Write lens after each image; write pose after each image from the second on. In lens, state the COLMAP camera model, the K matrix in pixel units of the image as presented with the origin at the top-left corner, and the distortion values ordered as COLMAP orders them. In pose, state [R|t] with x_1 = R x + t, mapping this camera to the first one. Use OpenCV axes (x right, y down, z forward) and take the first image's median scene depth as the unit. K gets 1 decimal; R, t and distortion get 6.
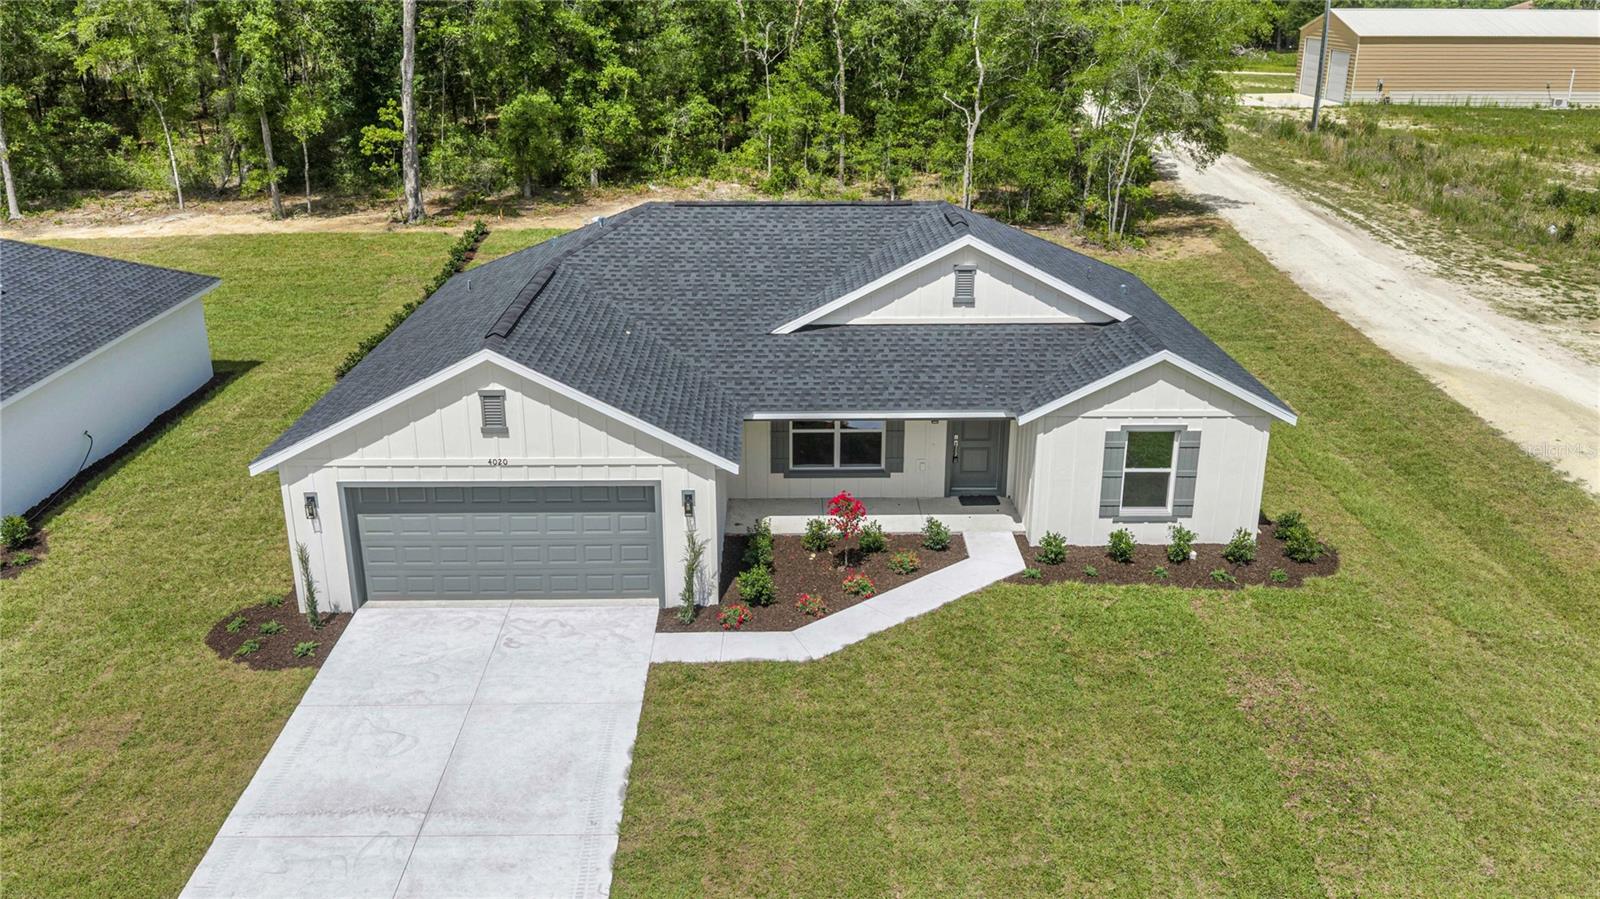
lens RADIAL K [[1315.3, 0, 801.9], [0, 1315.3, 455.2], [0, 0, 1]] dist [0.025029, -0.050474]
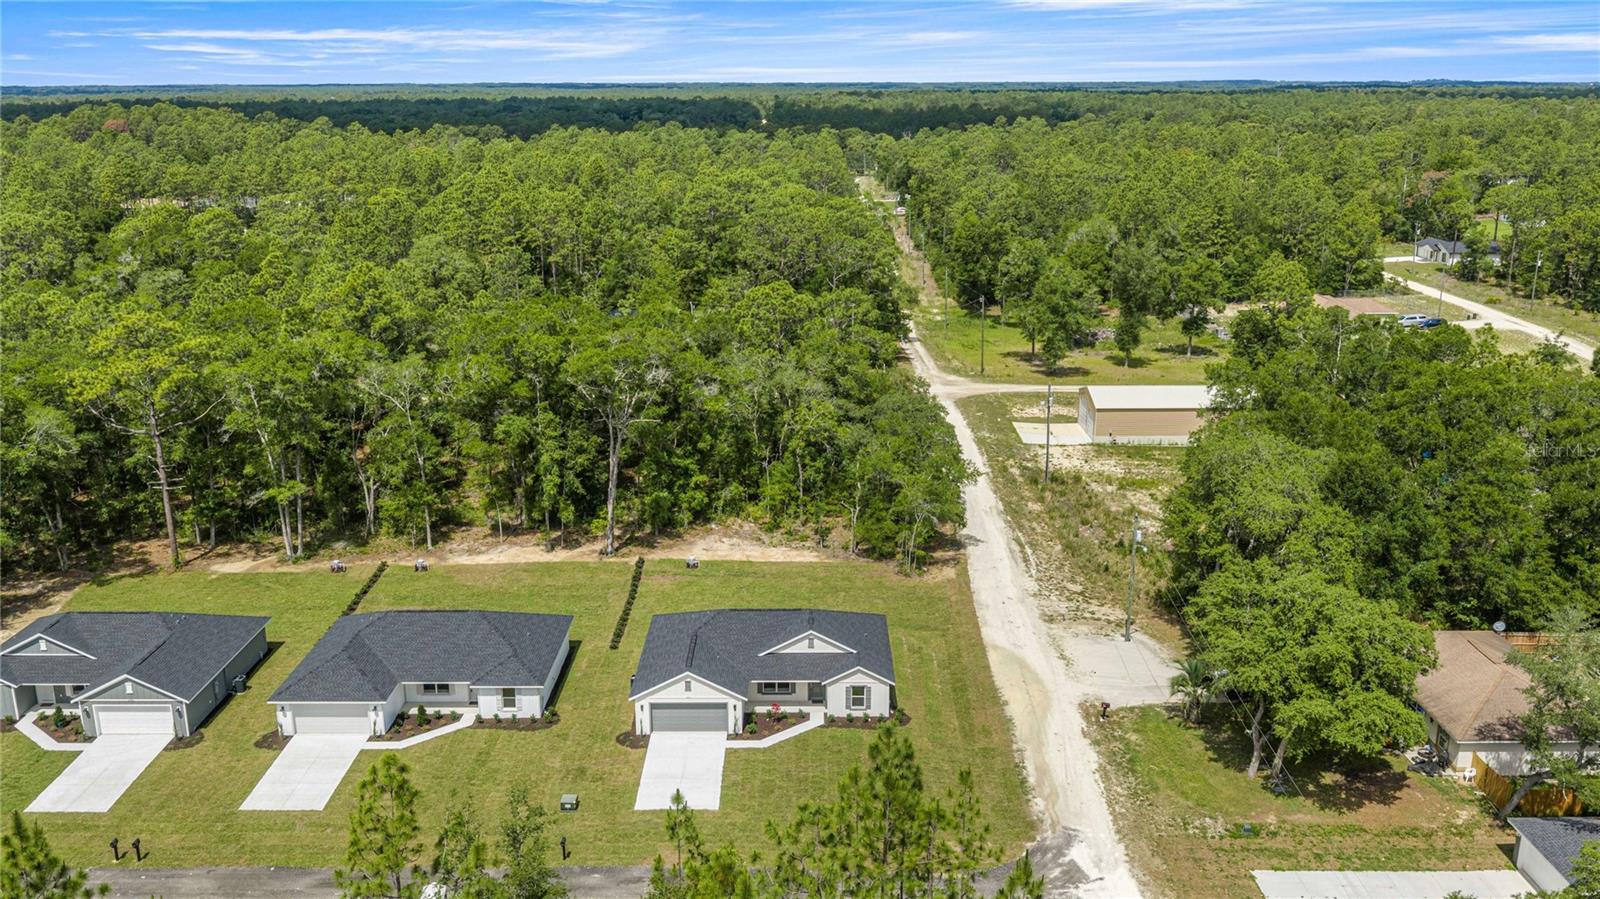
lens RADIAL K [[1315.3, 0, 804.6], [0, 1315.3, 442.0], [0, 0, 1]] dist [0.025029, -0.050474]
pose [[0.999829, 0.002432, -0.018315, 0.173650], [-0.003977, 0.996392, -0.084776, -0.377351], [0.018043, 0.084835, 0.996232, -2.686070]]
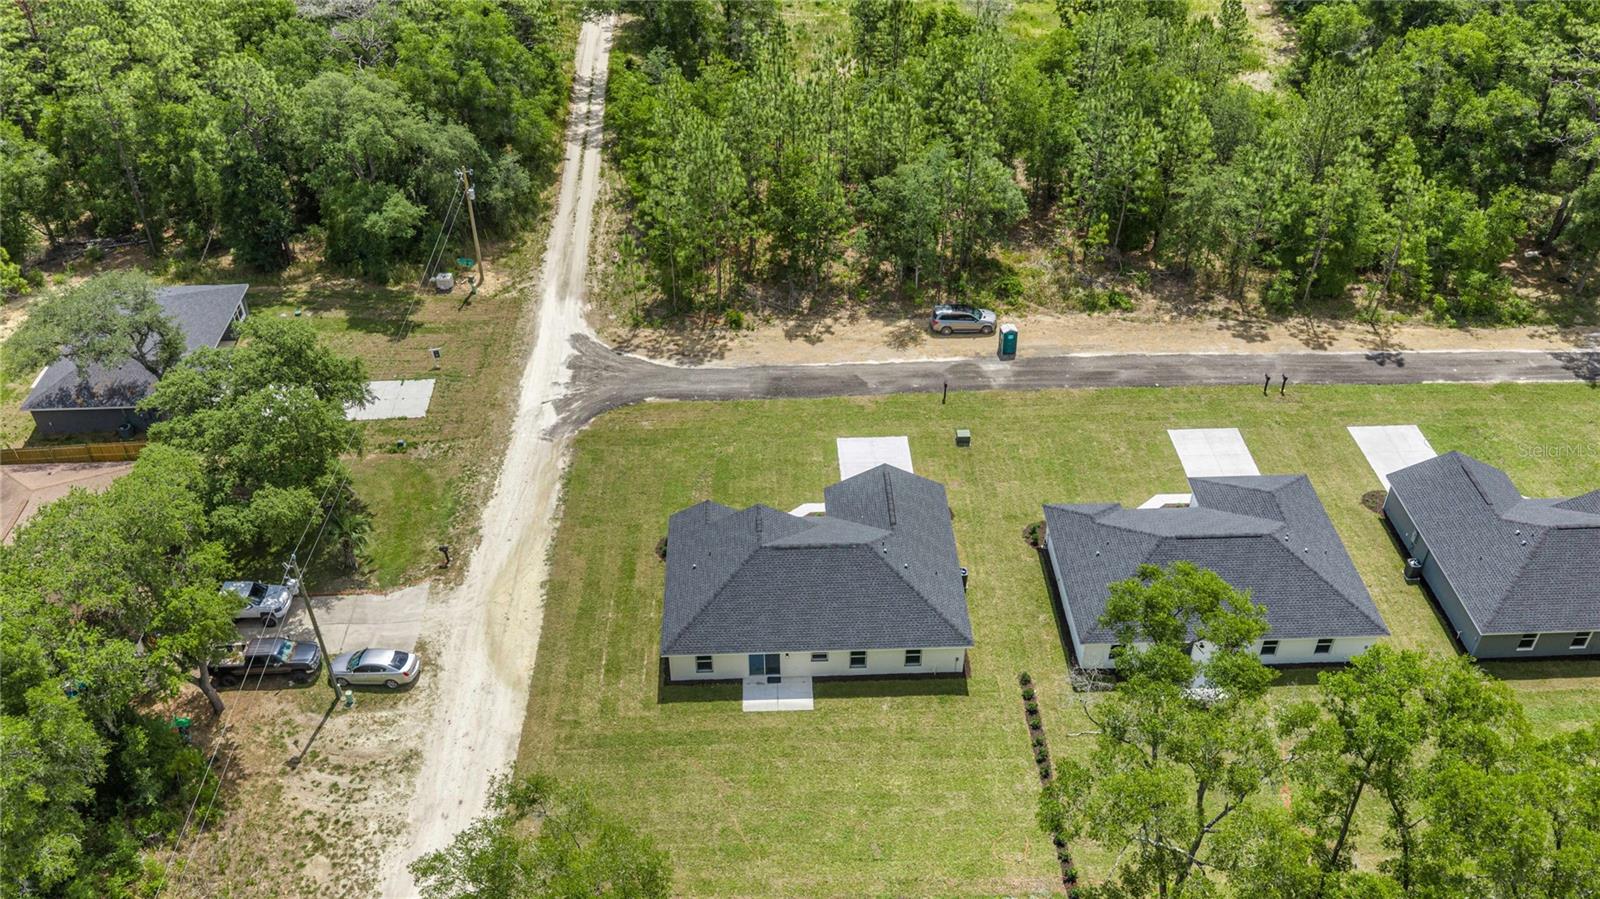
lens RADIAL K [[1315.3, 0, 806.2], [0, 1315.3, 444.5], [0, 0, 1]] dist [0.025029, -0.050474]
pose [[-0.999744, 0.017537, -0.014291, 0.051811], [-0.003098, 0.519638, 0.854381, -2.990239], [0.022409, 0.854207, -0.519450, 2.541375]]
